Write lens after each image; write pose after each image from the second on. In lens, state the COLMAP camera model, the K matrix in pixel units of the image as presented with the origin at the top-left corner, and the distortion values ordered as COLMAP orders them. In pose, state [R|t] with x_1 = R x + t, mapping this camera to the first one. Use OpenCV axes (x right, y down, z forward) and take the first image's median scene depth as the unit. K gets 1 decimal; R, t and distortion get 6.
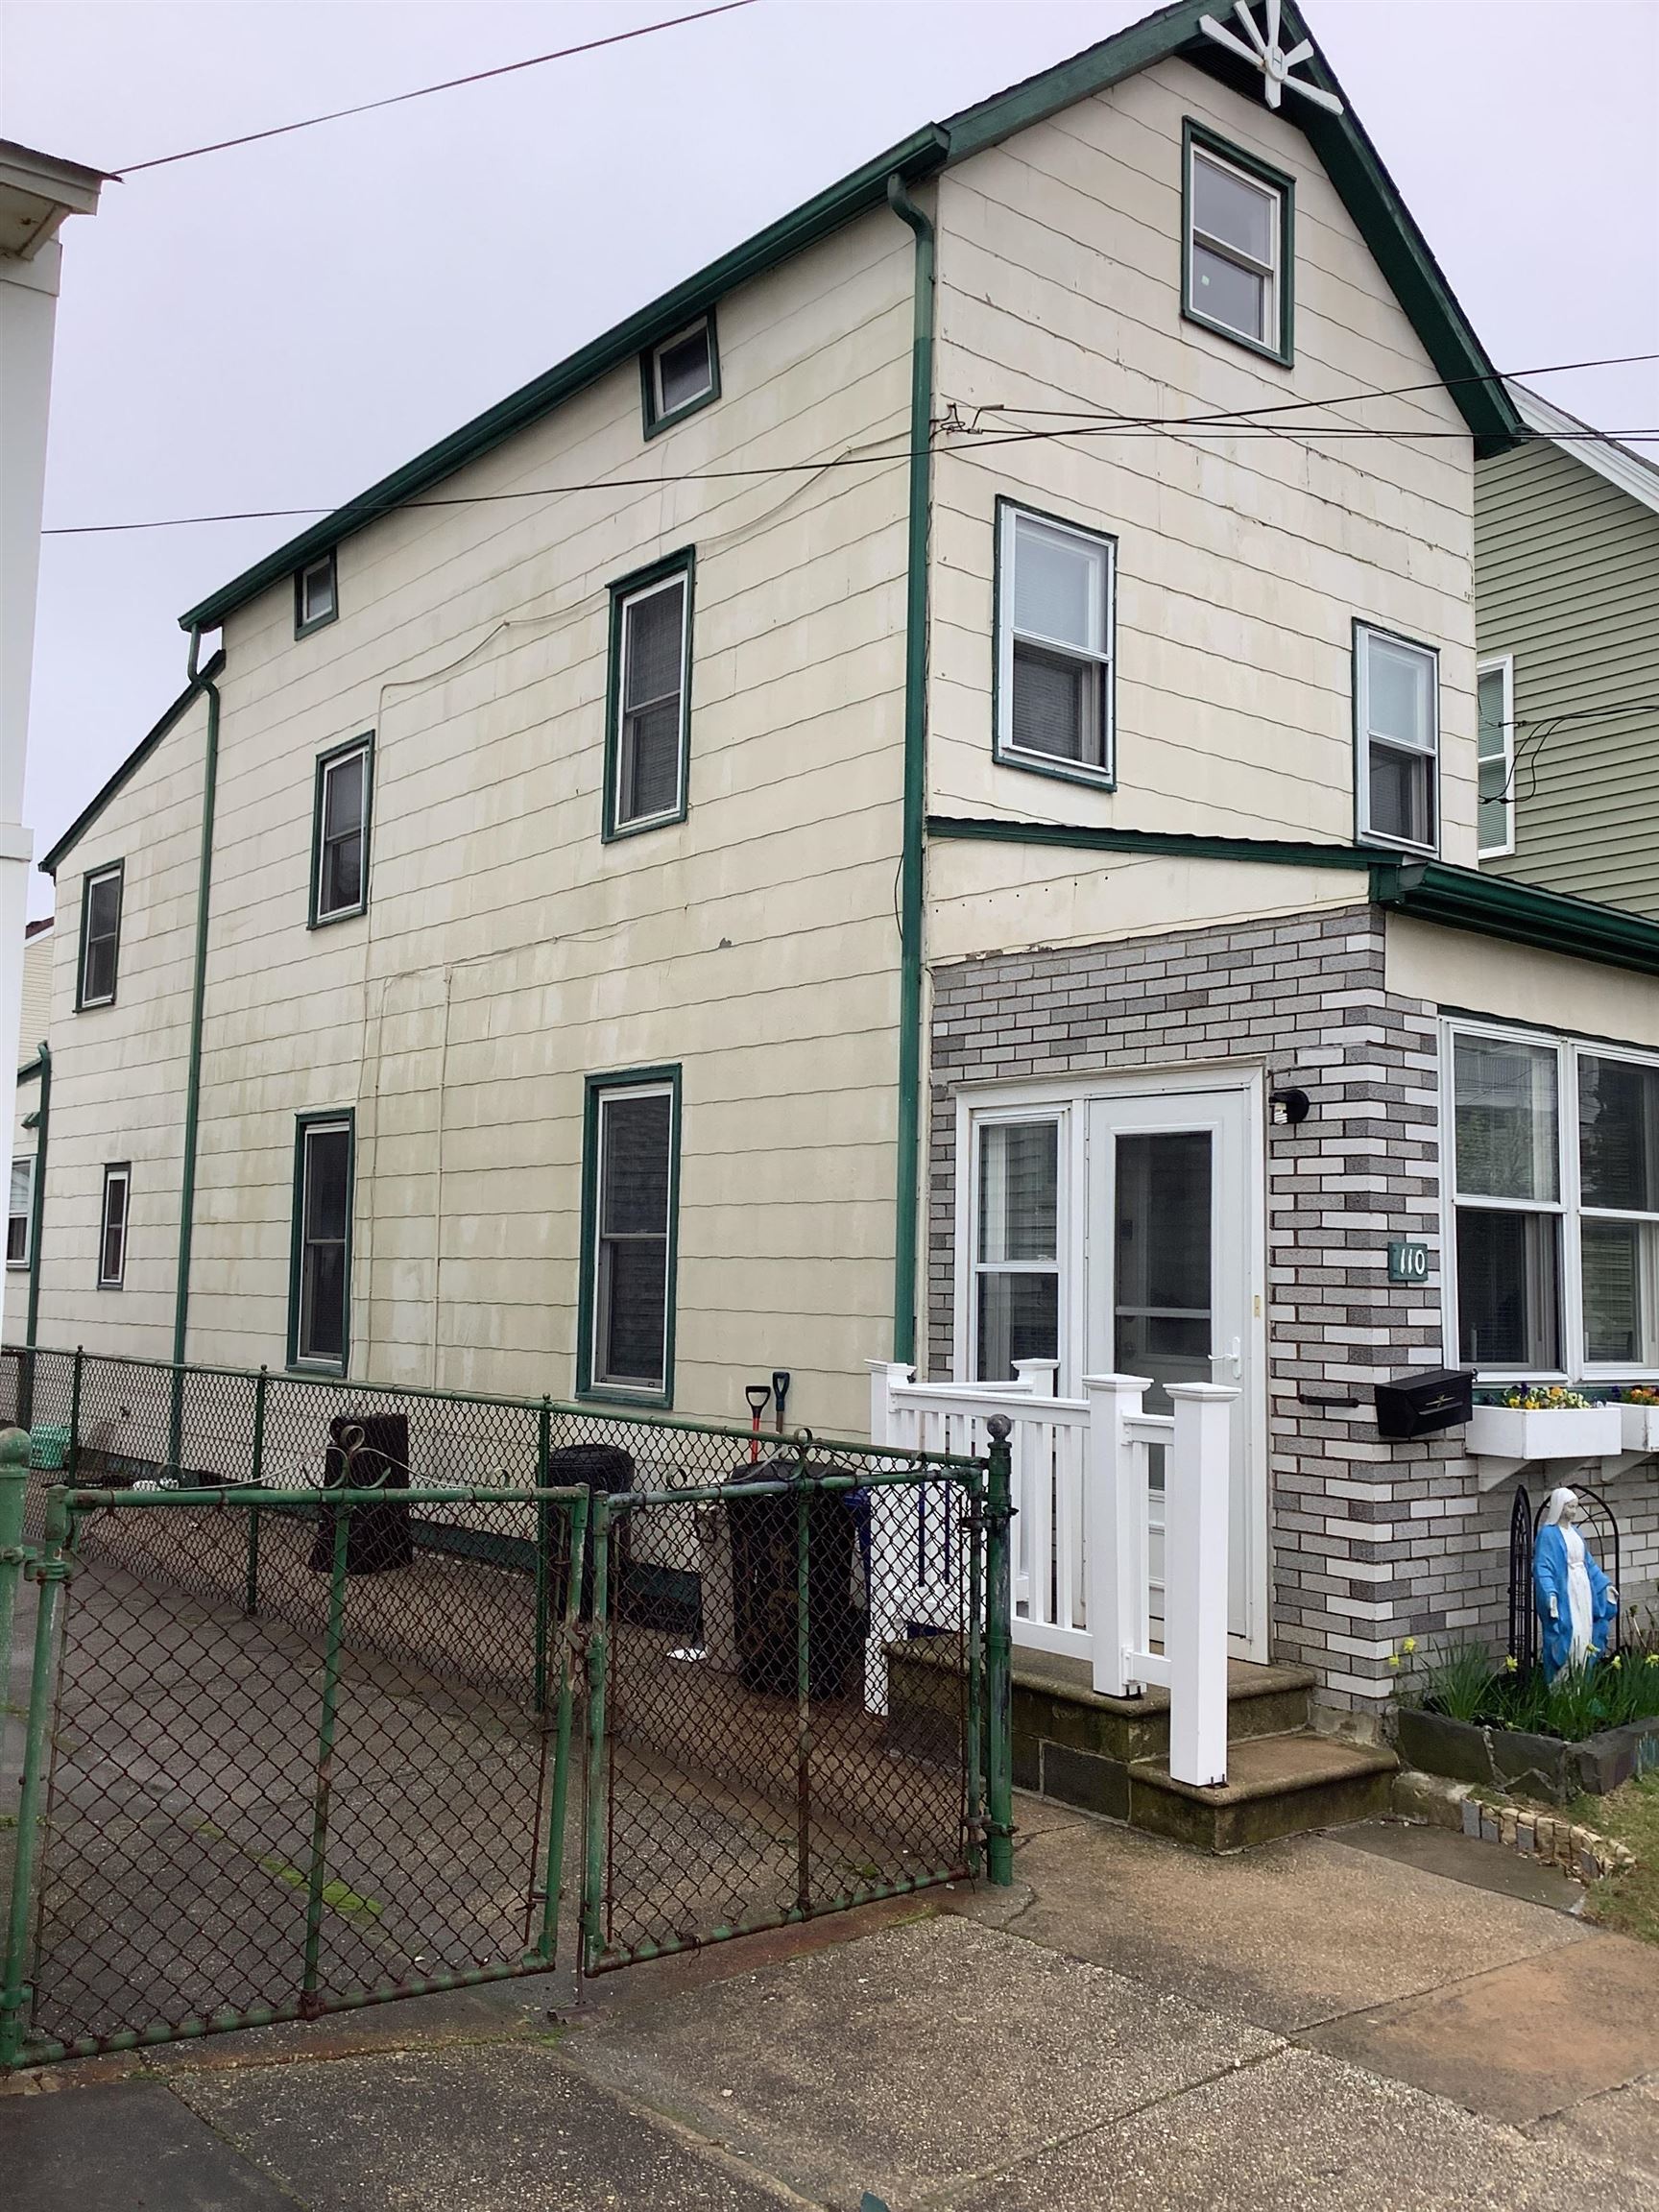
lens RADIAL K [[1995.8, 0, 830.4], [0, 1995.8, 1109.3], [0, 0, 1]] dist [0.011915, -0.075926]
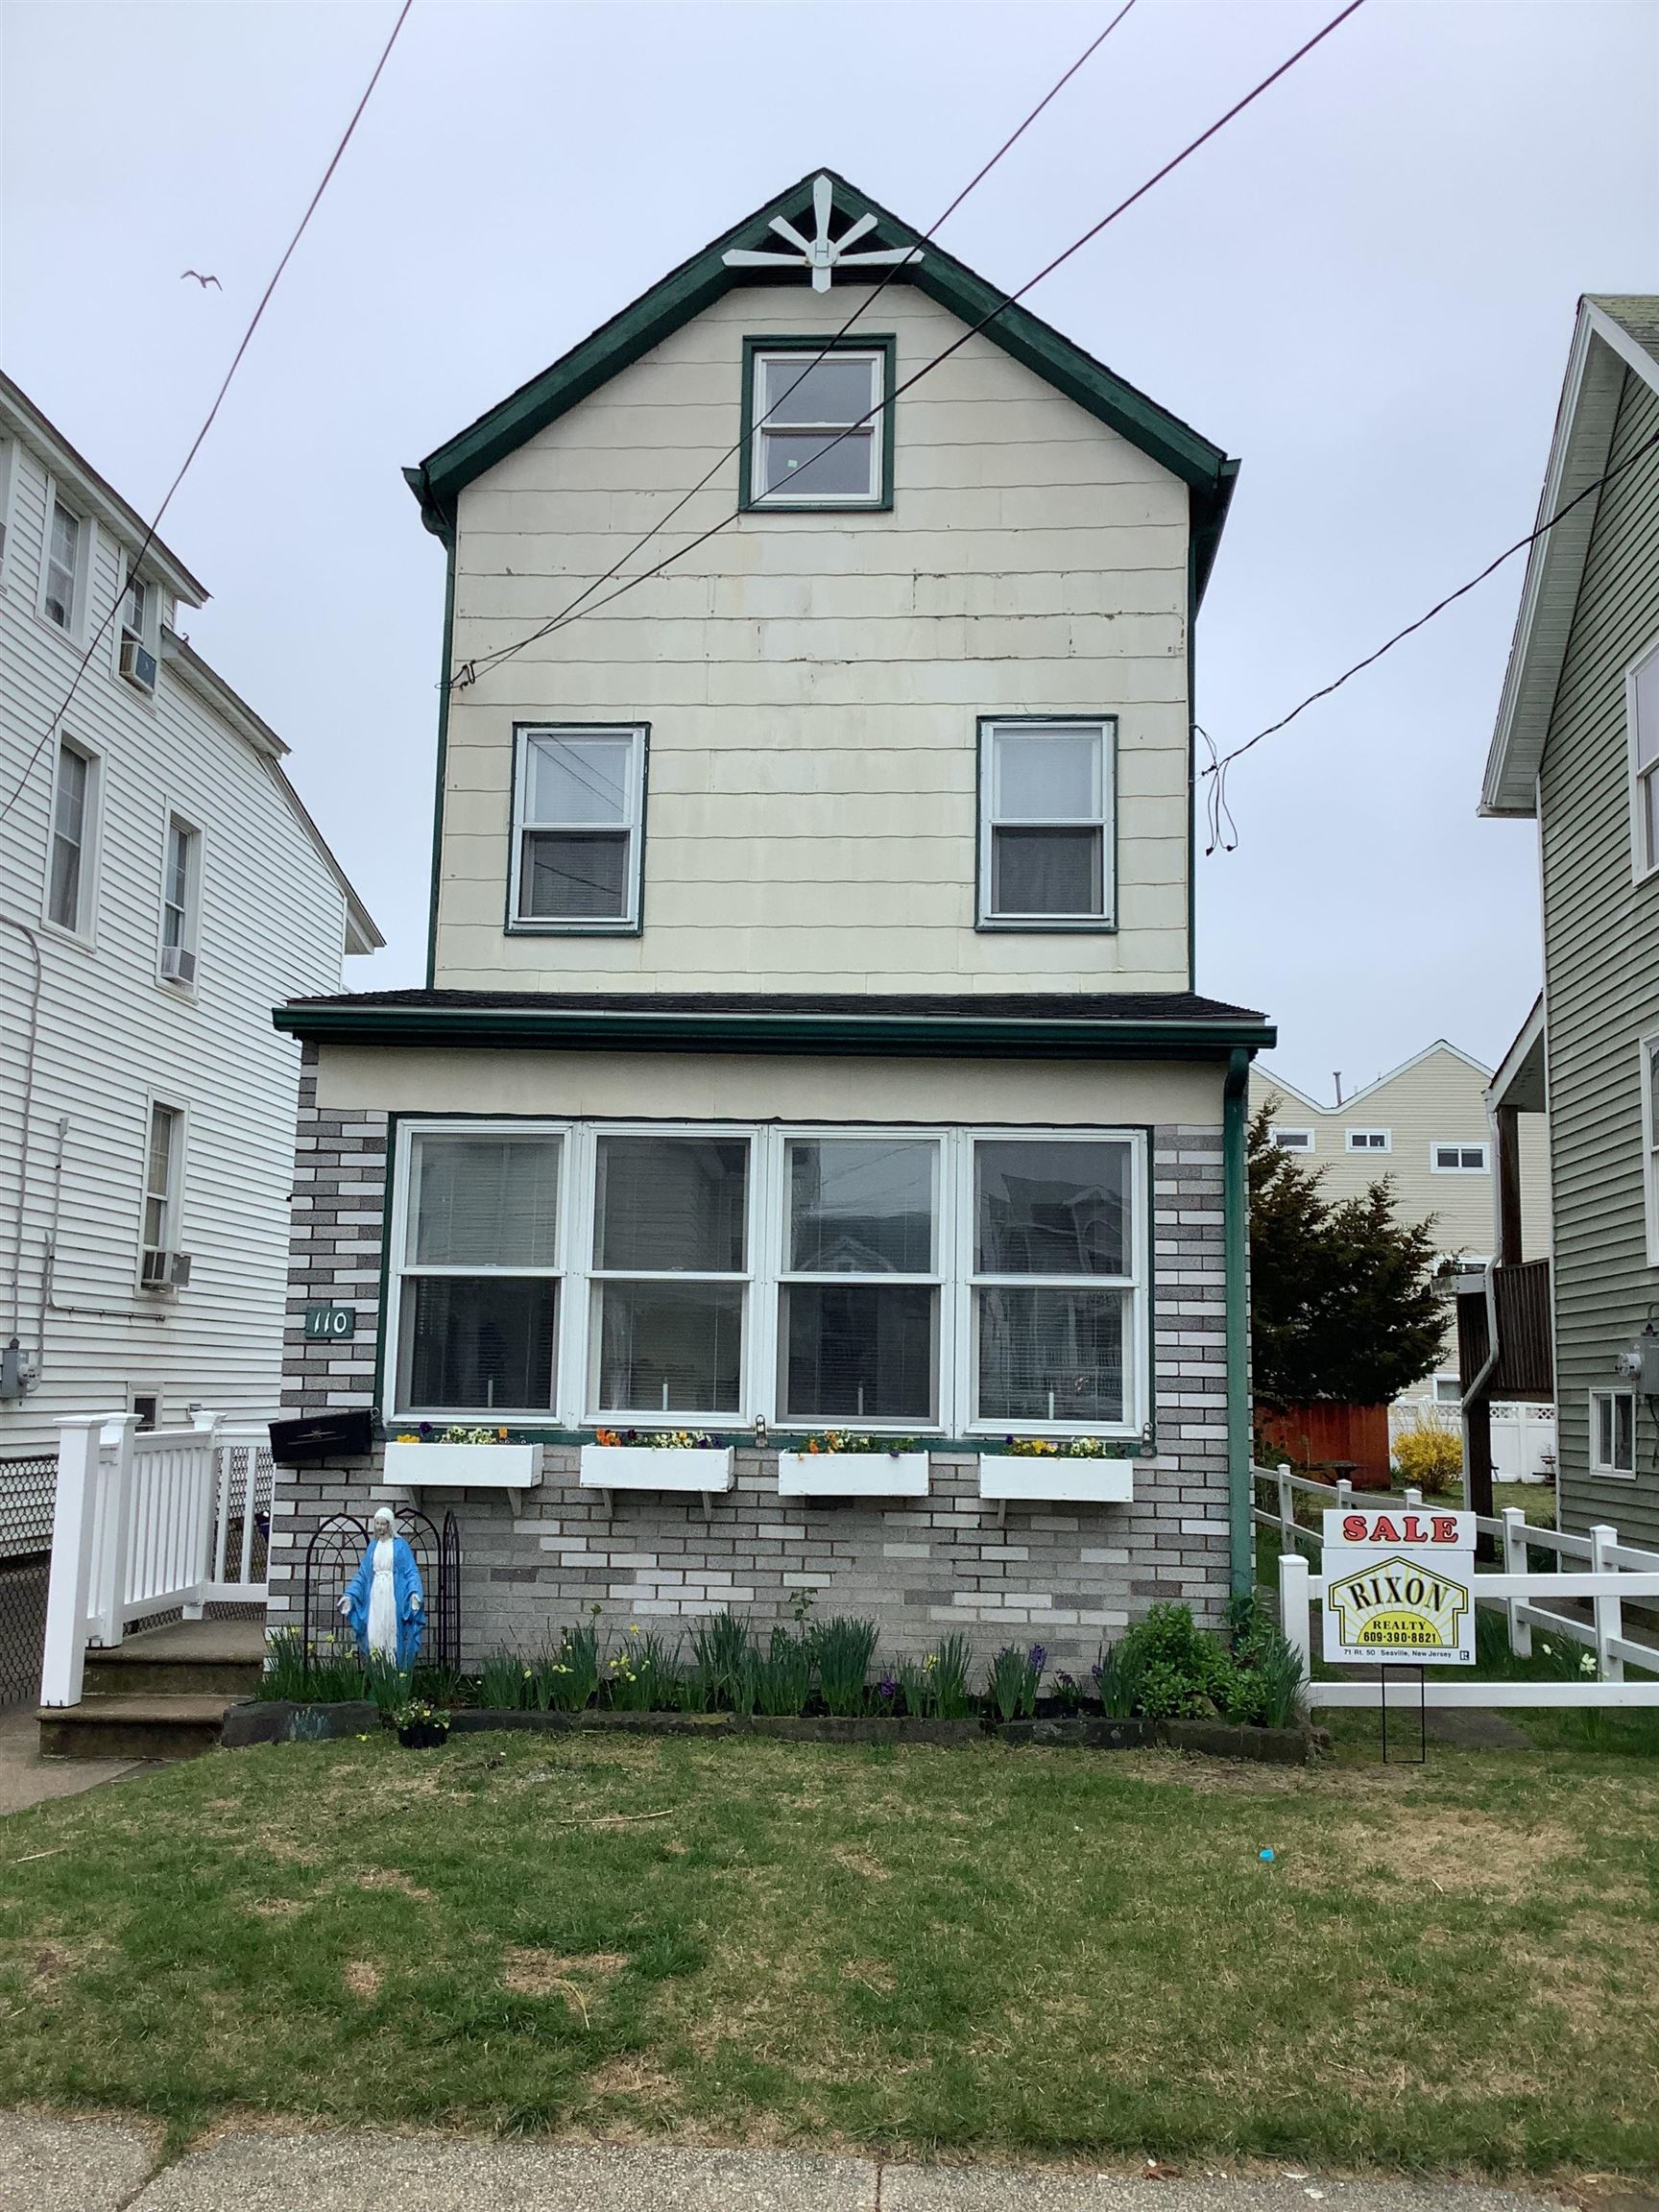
lens RADIAL K [[1995.8, 0, 832.6], [0, 1995.8, 1104.3], [0, 0, 1]] dist [0.011915, -0.075926]
pose [[0.737527, -0.097908, -0.668183, 1.001558], [0.052073, 0.994734, -0.088279, 0.049186], [0.673307, 0.030314, 0.738741, 0.210063]]
